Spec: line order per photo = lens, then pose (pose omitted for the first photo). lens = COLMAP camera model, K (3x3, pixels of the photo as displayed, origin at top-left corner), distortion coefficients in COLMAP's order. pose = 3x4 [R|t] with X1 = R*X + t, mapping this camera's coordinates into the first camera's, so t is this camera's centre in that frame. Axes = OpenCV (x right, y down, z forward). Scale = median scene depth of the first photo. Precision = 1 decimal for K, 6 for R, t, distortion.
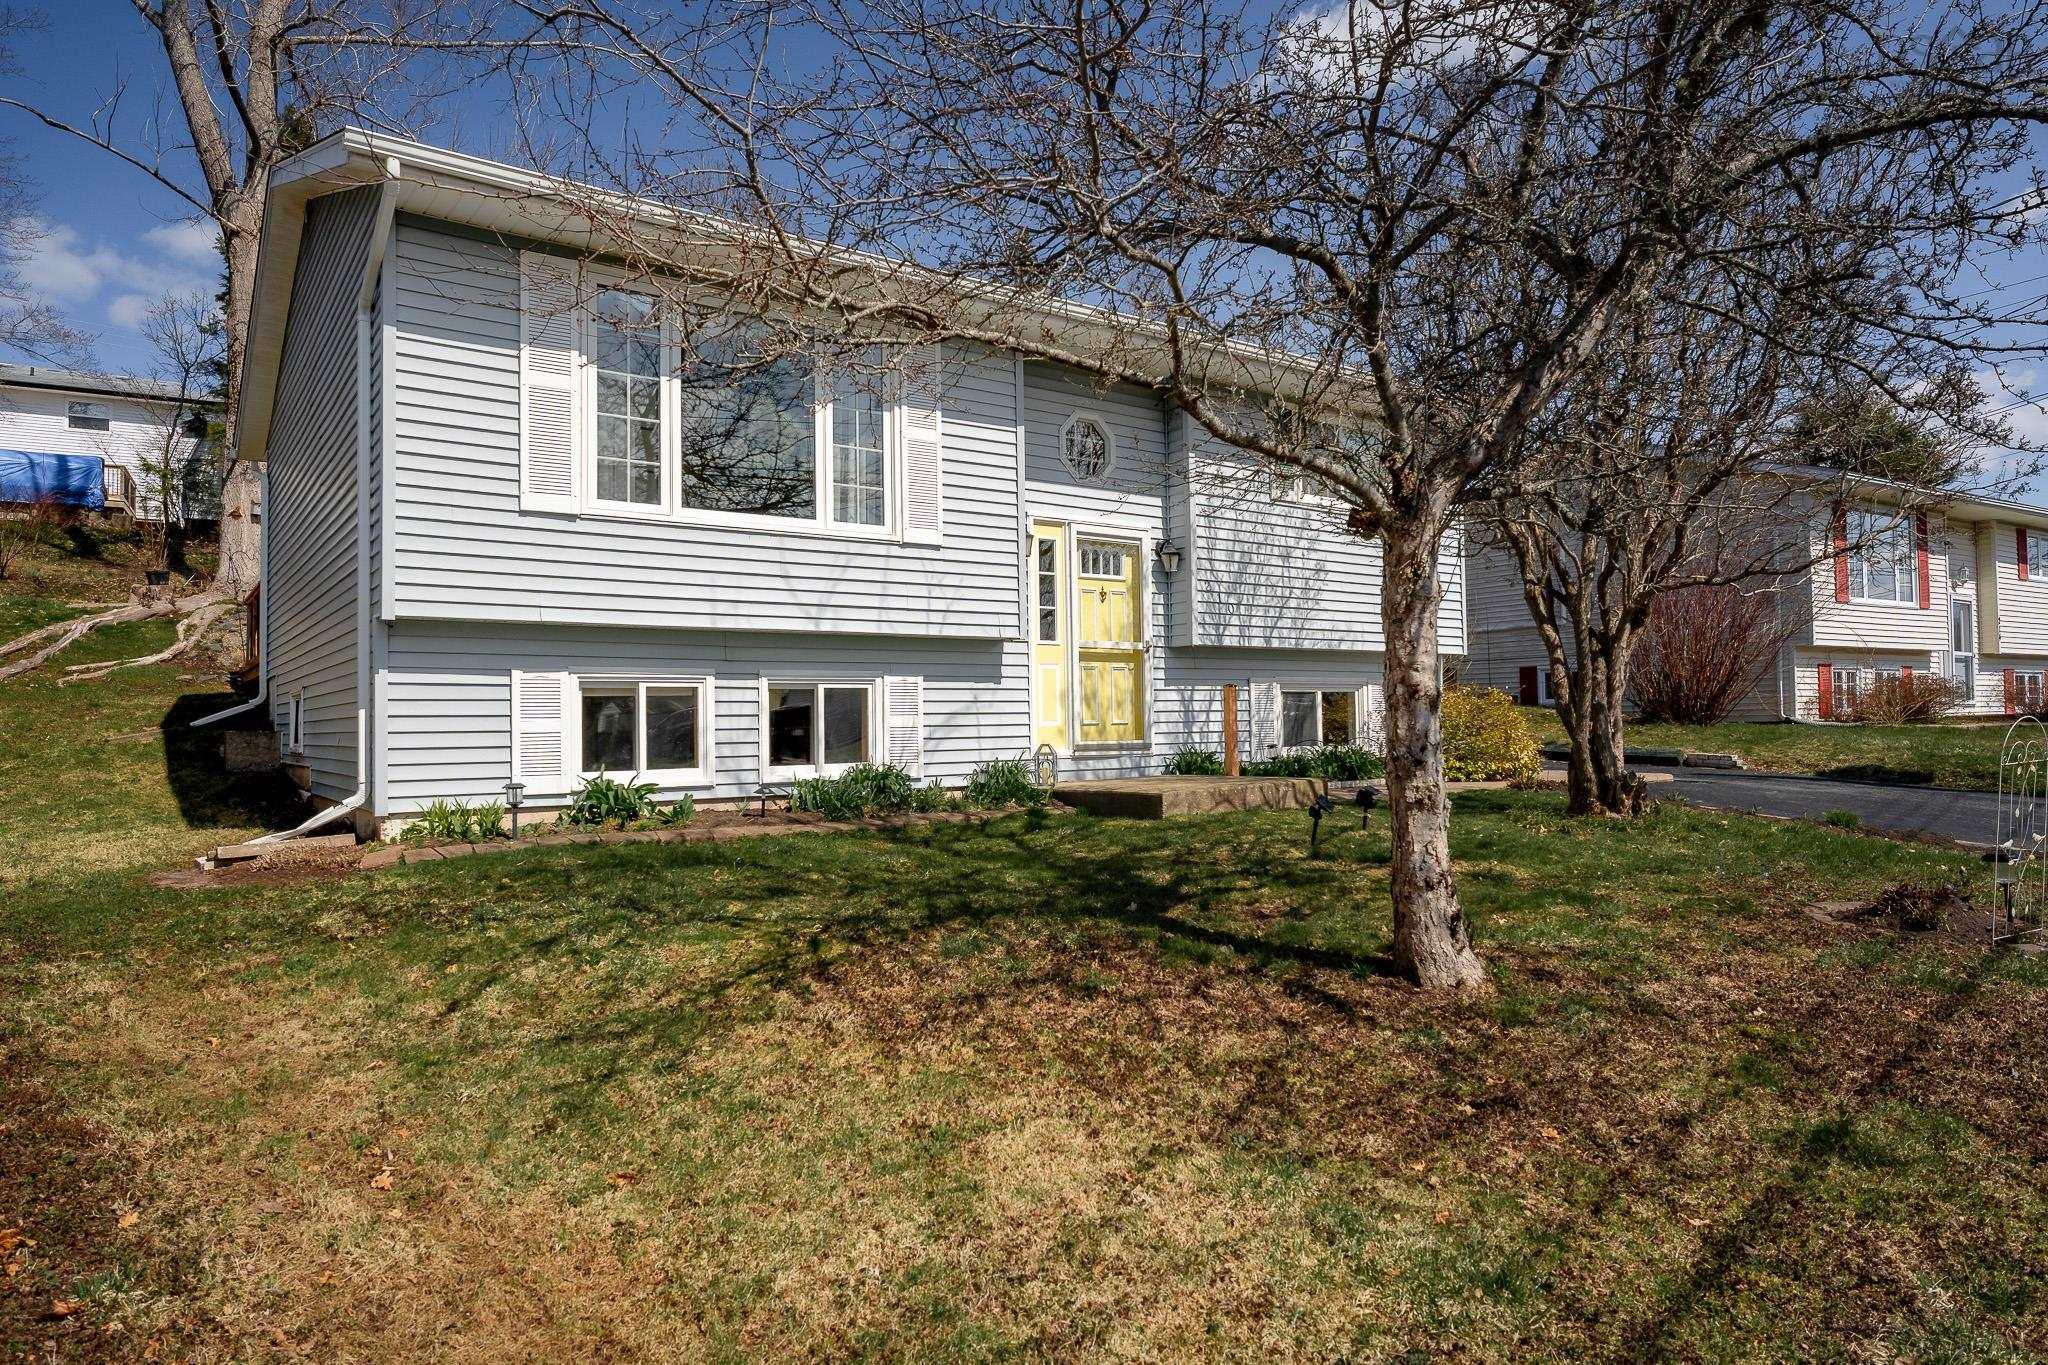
lens RADIAL K [[1211.7, 0, 1023.6], [0, 1211.7, 686.3], [0, 0, 1]] dist [-0.002464, -0.000088]
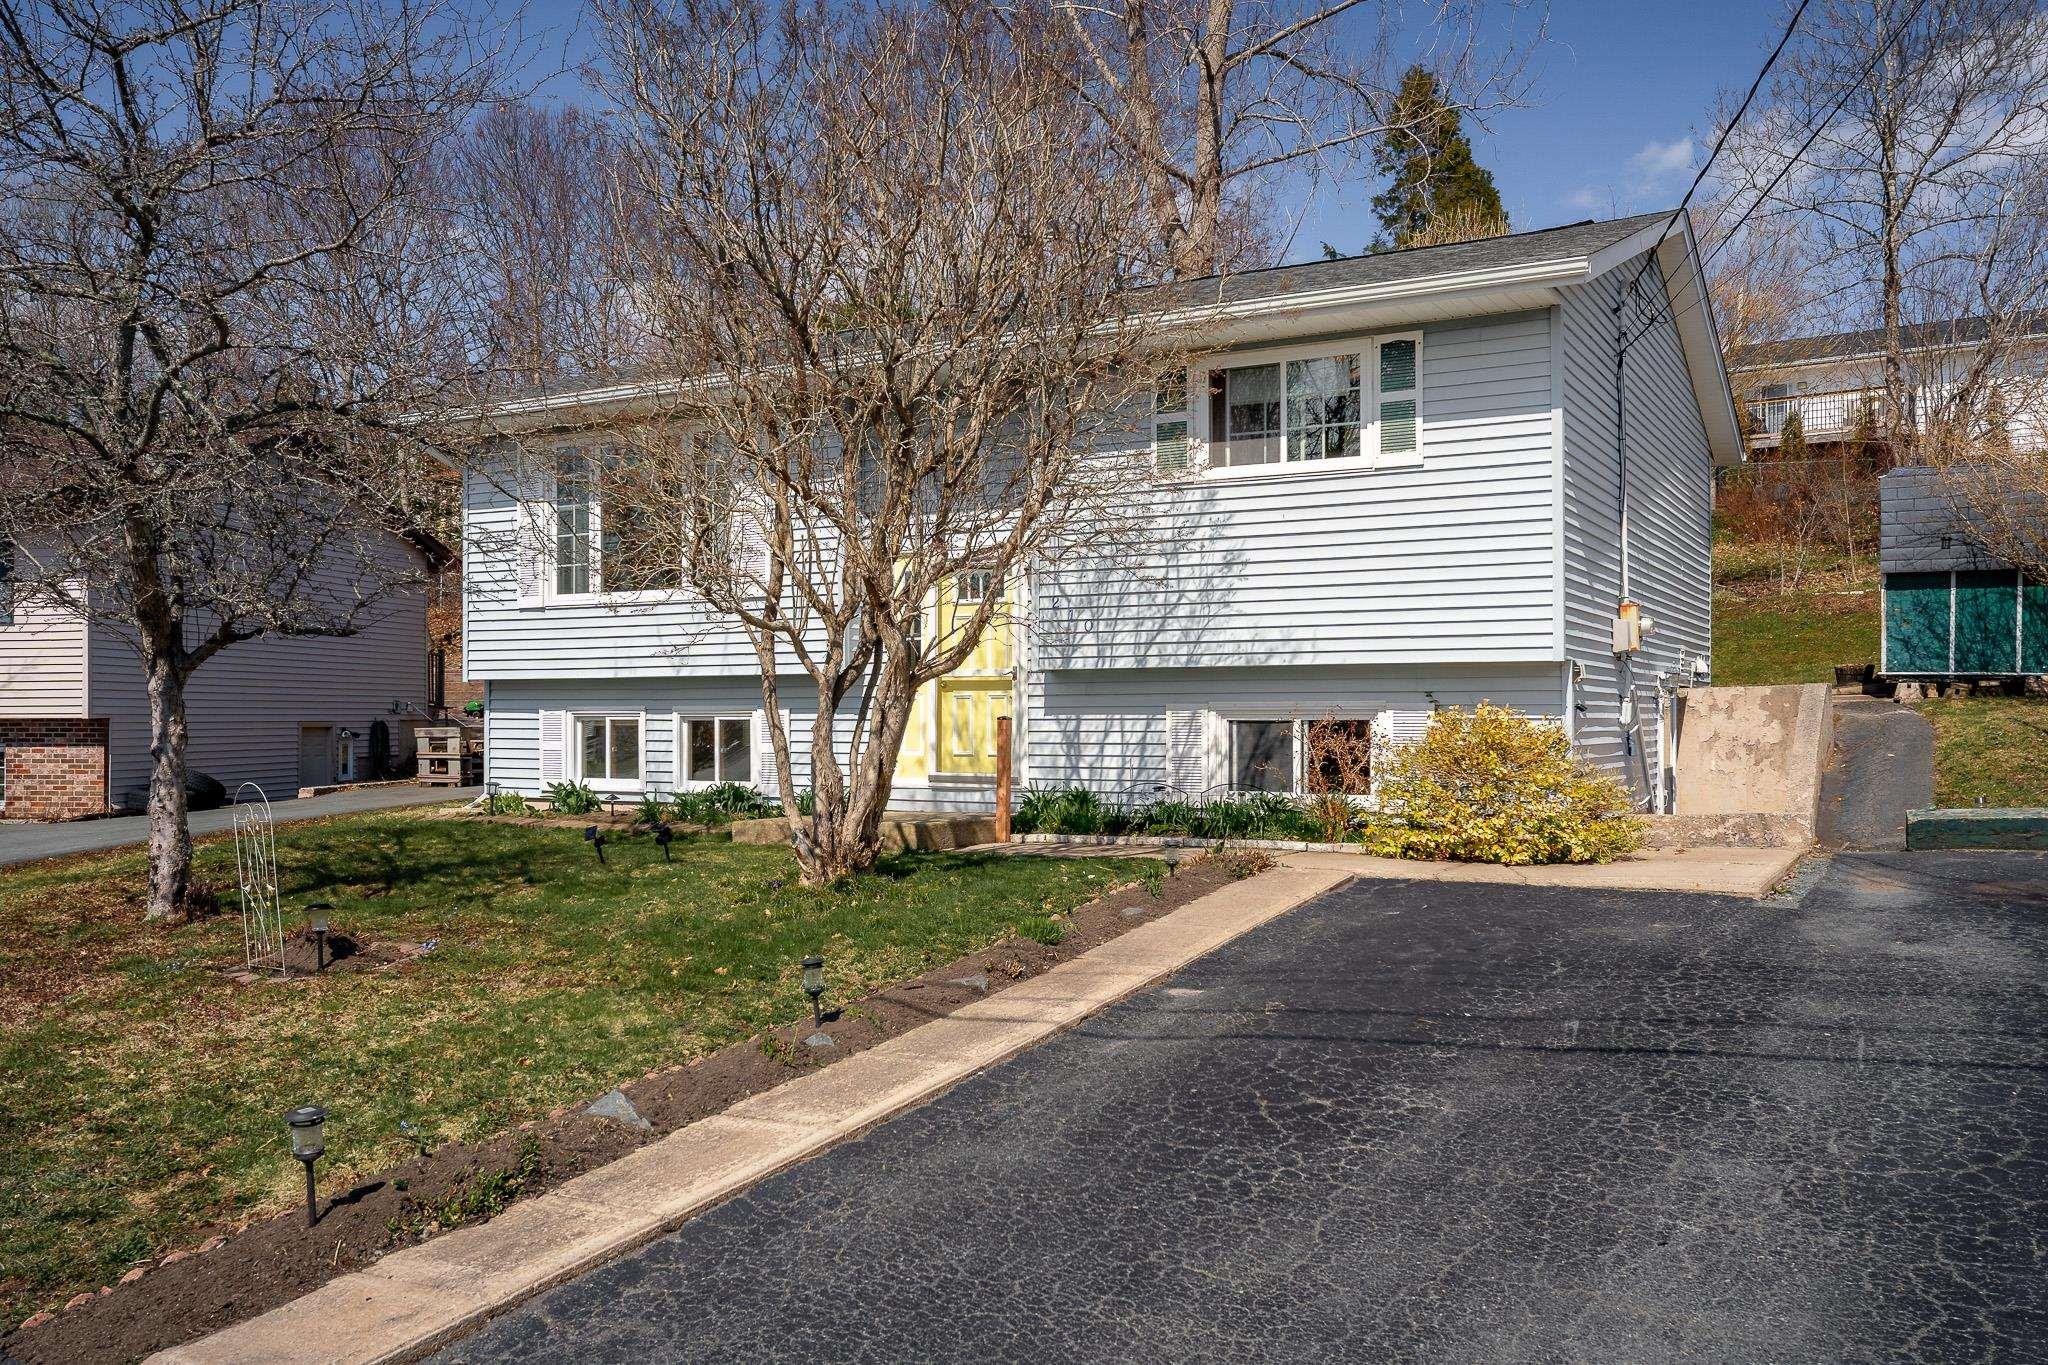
lens RADIAL K [[1650.7, 0, 1024.3], [0, 1650.7, 688.0], [0, 0, 1]] dist [0.003569, 0.000268]
pose [[0.414465, -0.007005, -0.910038, 1.225323], [0.018192, 0.999834, 0.000589, -0.021338], [0.909883, -0.016800, 0.414524, 0.476858]]
